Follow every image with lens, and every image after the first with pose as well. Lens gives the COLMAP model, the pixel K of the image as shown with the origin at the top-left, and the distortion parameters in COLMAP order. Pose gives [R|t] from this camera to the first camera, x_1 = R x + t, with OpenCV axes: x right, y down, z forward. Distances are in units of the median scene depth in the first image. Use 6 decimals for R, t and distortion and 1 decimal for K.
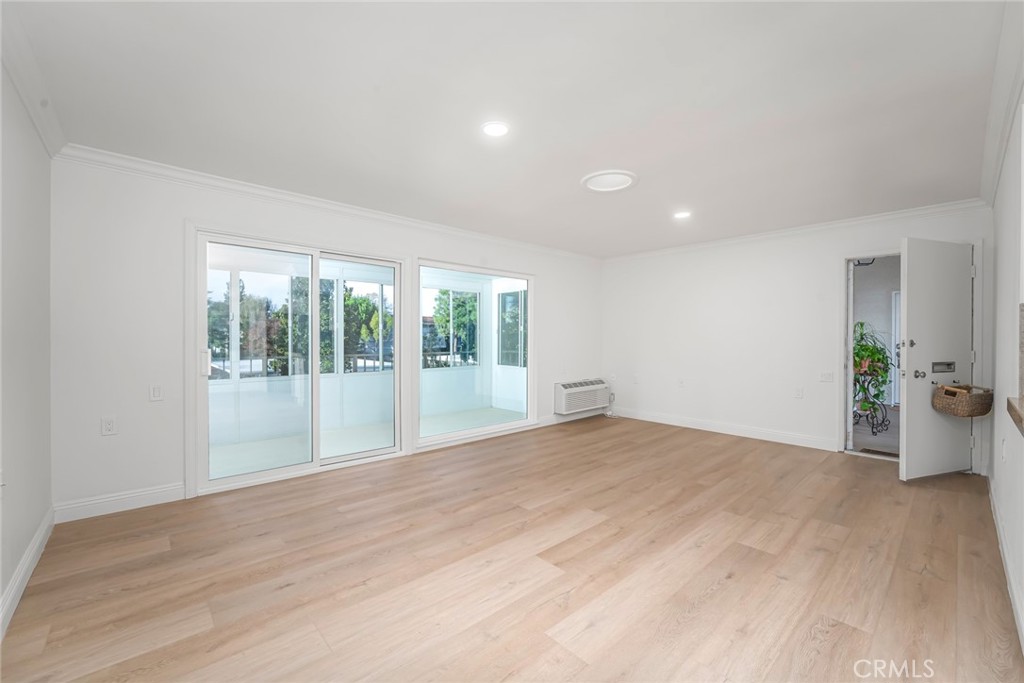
lens RADIAL K [[418.4, 0, 510.0], [0, 418.4, 341.8], [0, 0, 1]] dist [-0.010685, 0.001074]
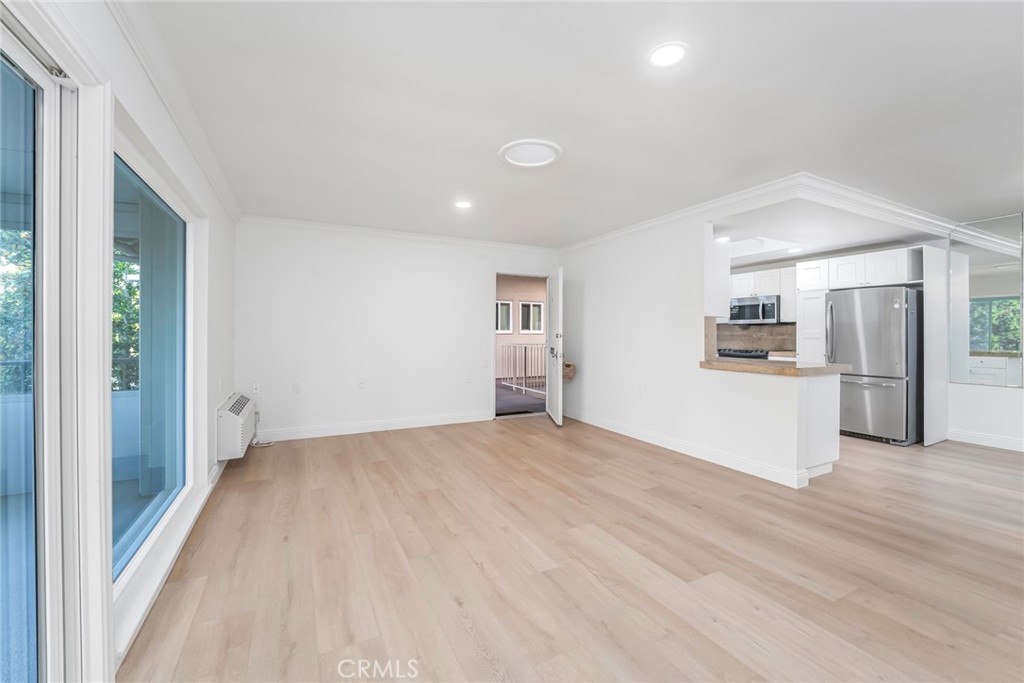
lens RADIAL K [[418.4, 0, 517.3], [0, 418.4, 334.4], [0, 0, 1]] dist [-0.010685, 0.001074]
pose [[0.253664, -0.007014, 0.967267, -0.681930], [0.008286, 0.999953, 0.005078, -0.010809], [-0.967257, 0.006727, 0.253710, 0.883283]]
